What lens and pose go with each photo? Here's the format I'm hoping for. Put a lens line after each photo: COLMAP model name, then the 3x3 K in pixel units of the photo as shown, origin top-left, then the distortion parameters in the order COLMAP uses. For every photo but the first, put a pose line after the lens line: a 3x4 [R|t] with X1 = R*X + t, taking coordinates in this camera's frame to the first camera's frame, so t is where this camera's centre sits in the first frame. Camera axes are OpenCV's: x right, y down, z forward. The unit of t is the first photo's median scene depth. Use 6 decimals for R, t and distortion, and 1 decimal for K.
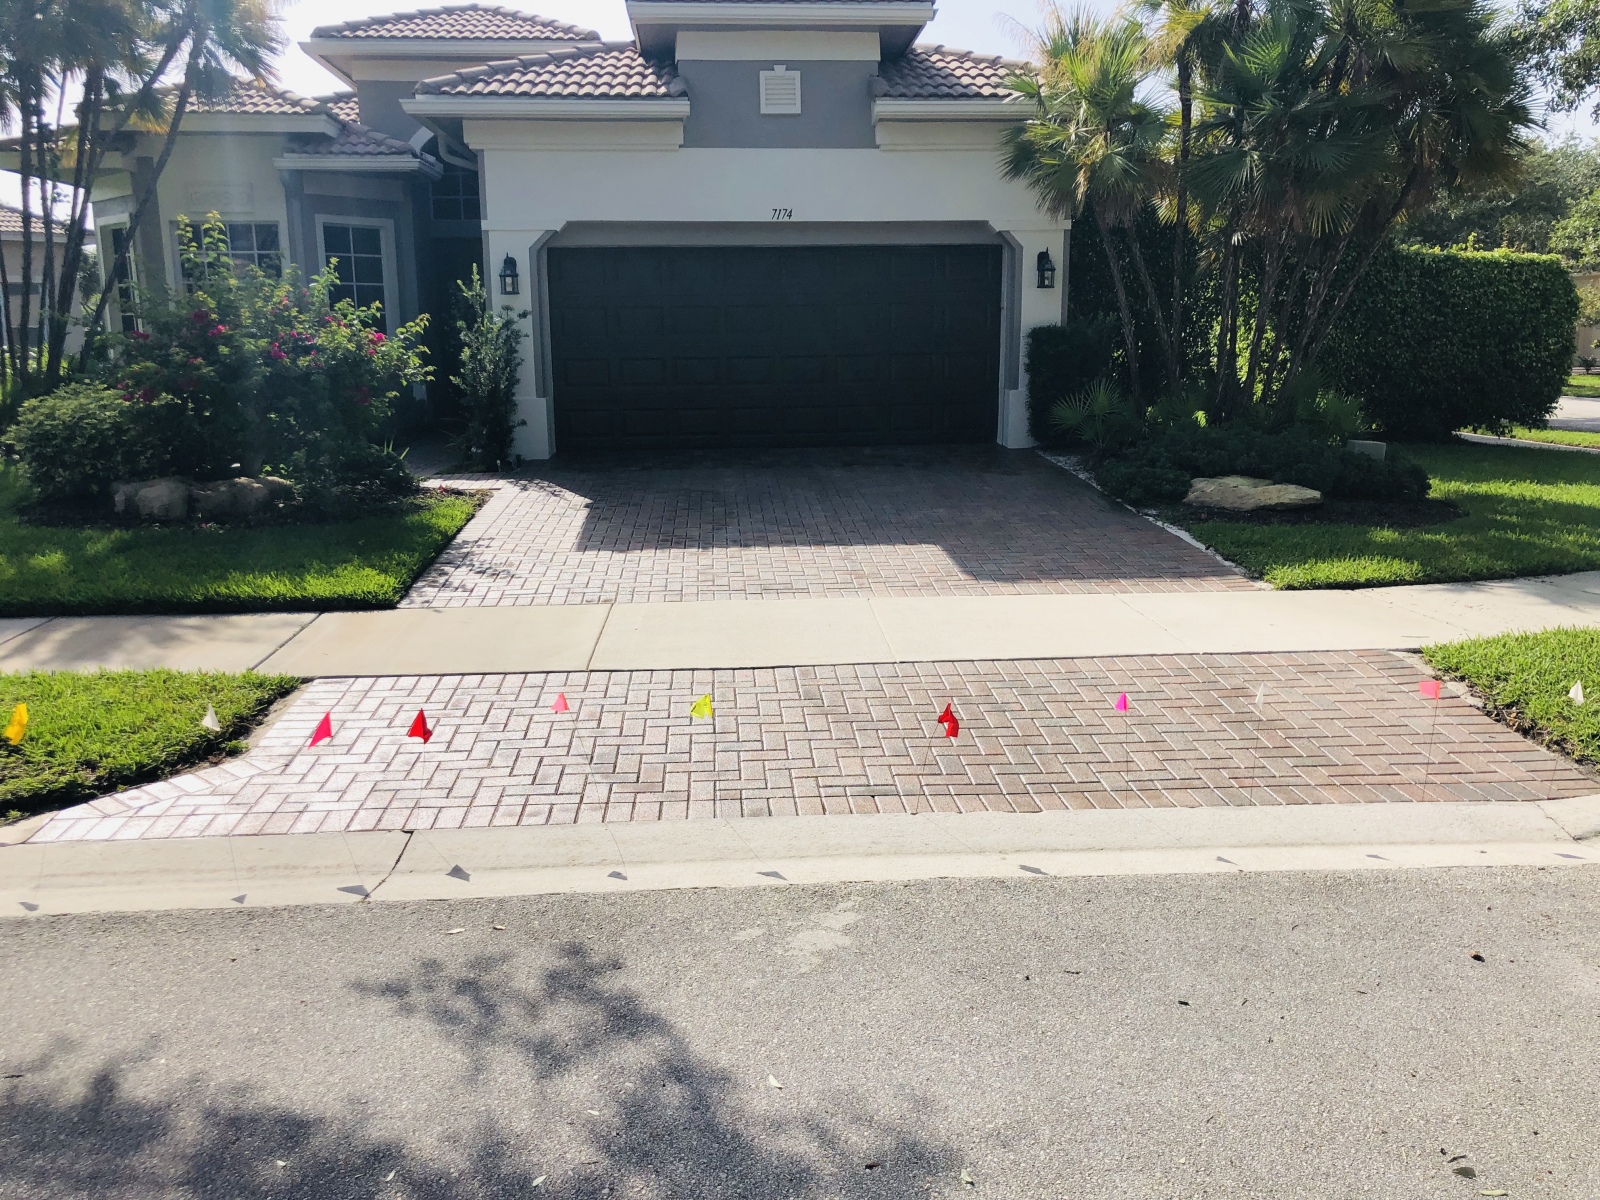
lens RADIAL K [[1287.6, 0, 800.9], [0, 1287.6, 604.8], [0, 0, 1]] dist [0.026372, -0.011323]
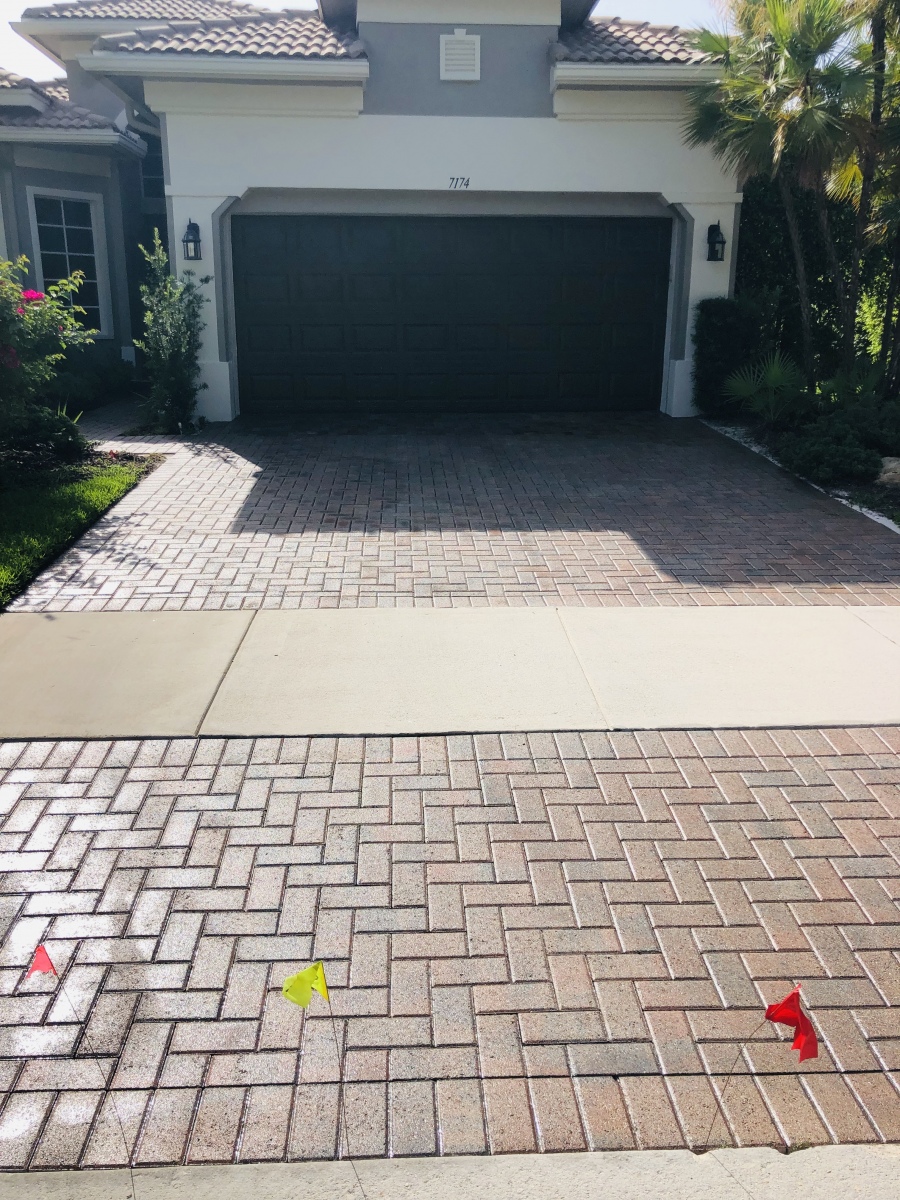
lens RADIAL K [[965.7, 0, 441.0], [0, 965.7, 574.7], [0, 0, 1]] dist [0.026372, -0.011323]
pose [[0.999586, 0.019351, -0.021307, -0.007299], [-0.018096, 0.998175, 0.057616, -0.041170], [0.022383, -0.057206, 0.998111, 0.236803]]
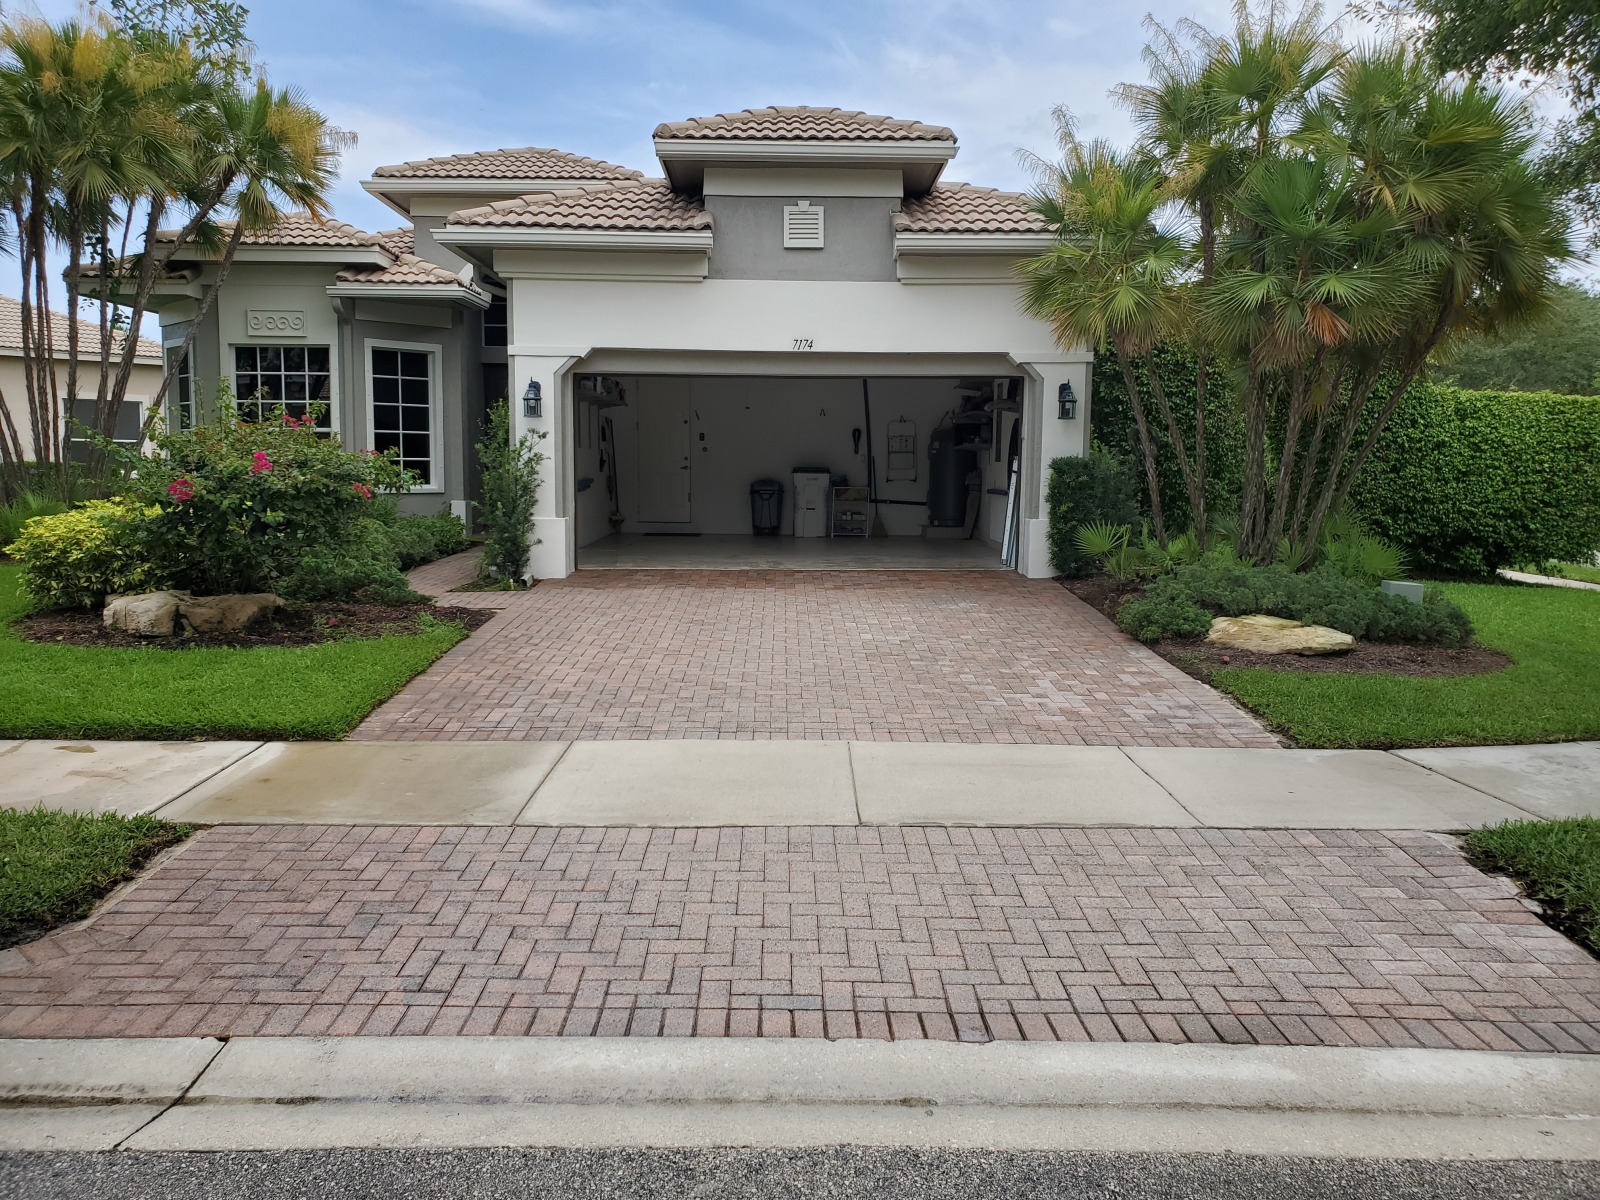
lens RADIAL K [[1221.4, 0, 794.7], [0, 1221.4, 589.6], [0, 0, 1]] dist [0.028160, -0.004196]
pose [[0.998162, 0.024038, -0.055634, 0.039421], [-0.029470, 0.994653, -0.098981, -0.017547], [0.052957, 0.100439, 0.993533, 0.075378]]
